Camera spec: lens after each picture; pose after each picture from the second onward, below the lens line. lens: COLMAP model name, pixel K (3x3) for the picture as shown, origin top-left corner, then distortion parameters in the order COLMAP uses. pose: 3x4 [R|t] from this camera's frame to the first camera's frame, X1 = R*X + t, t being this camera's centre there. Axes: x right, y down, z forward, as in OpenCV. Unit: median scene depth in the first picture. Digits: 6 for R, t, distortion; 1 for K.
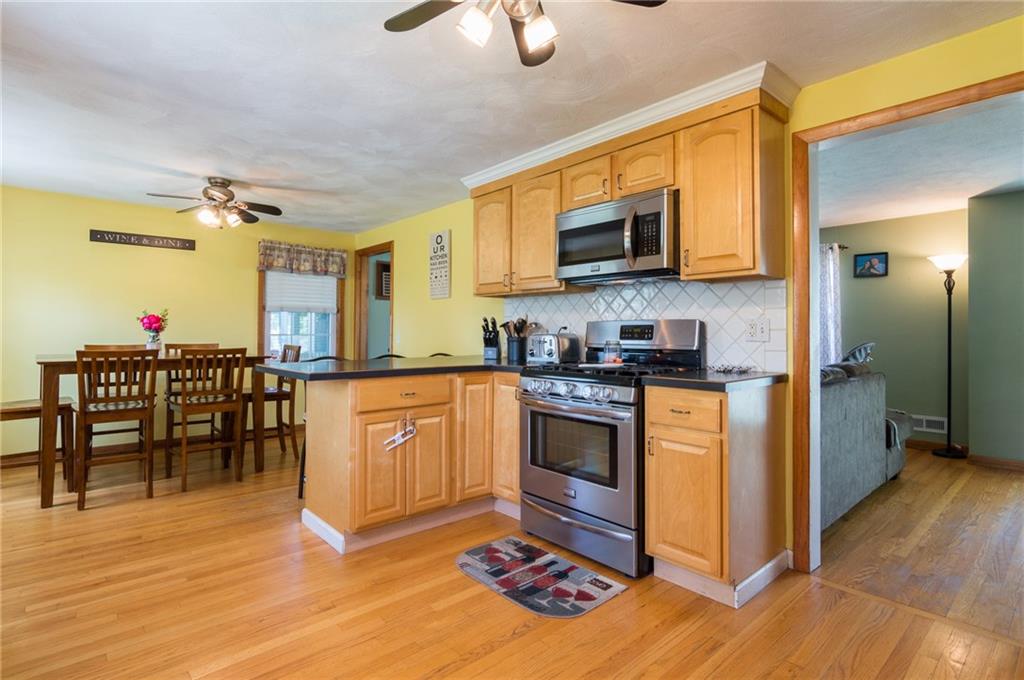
lens RADIAL K [[503.3, 0, 508.7], [0, 503.3, 330.4], [0, 0, 1]] dist [0.000200, 0.000109]
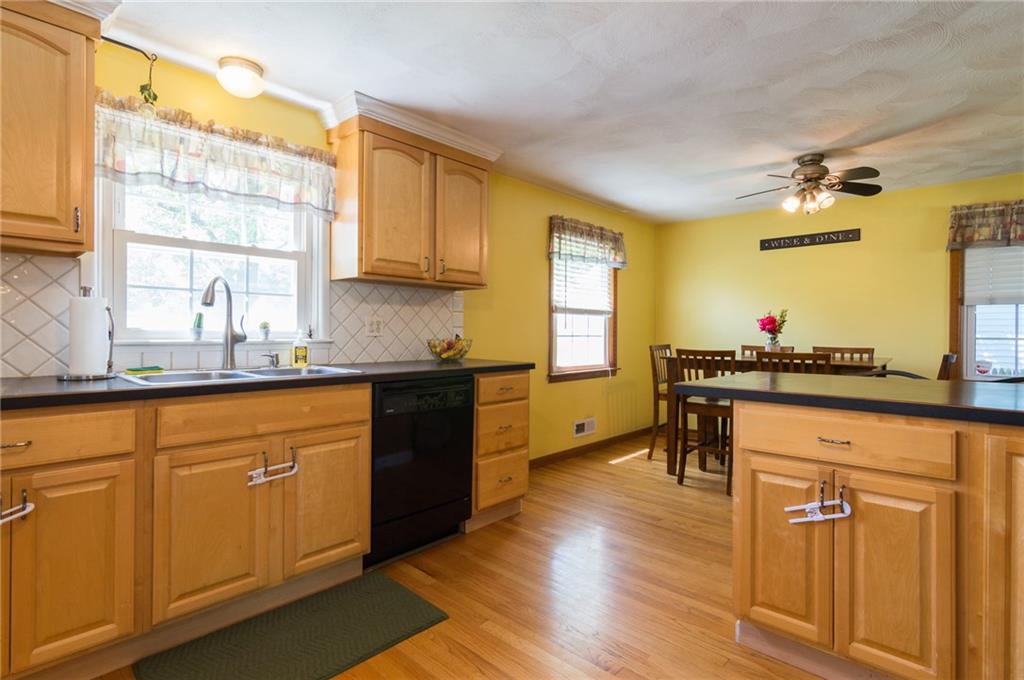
lens RADIAL K [[503.3, 0, 508.7], [0, 503.3, 330.4], [0, 0, 1]] dist [0.000200, 0.000109]
pose [[0.087736, -0.005512, -0.996129, 0.246104], [-0.005108, 0.999969, -0.005983, 0.005654], [0.996131, 0.005613, 0.087705, 0.427584]]
